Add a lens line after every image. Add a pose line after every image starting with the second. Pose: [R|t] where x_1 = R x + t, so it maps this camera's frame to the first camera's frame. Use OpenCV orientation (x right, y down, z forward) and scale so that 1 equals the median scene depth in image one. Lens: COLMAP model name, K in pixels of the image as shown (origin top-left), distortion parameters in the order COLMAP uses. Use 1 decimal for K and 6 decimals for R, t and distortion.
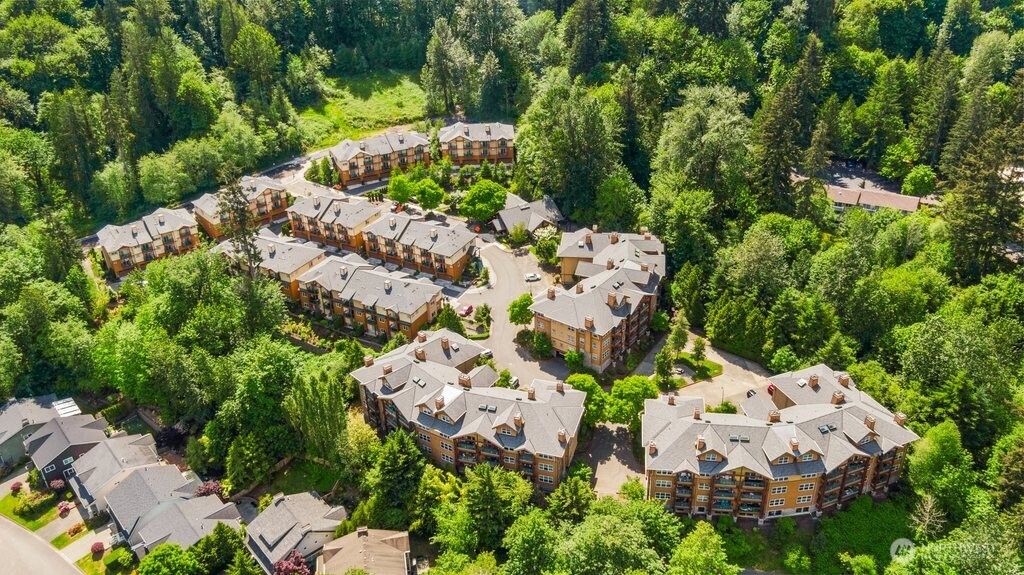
lens RADIAL K [[818.6, 0, 512.0], [0, 818.6, 287.5], [0, 0, 1]] dist [0.017020, -0.000751]
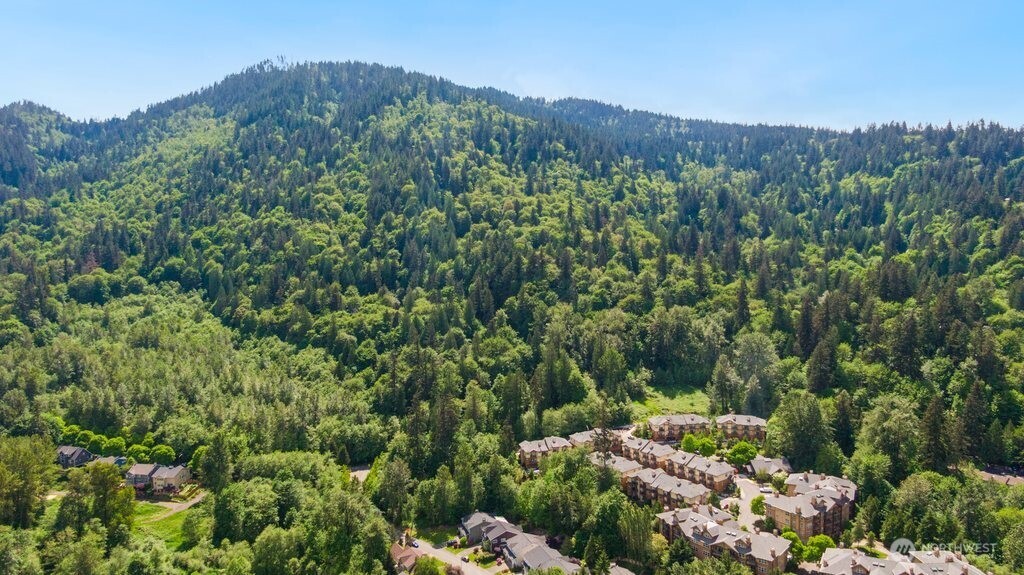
lens RADIAL K [[780.9, 0, 512.0], [0, 780.9, 287.5], [0, 0, 1]] dist [0.078200, -0.119176]
pose [[0.935672, 0.038417, -0.350774, 0.074333], [-0.189503, 0.893255, -0.407657, 0.320393], [0.297669, 0.447906, 0.843074, -0.599613]]
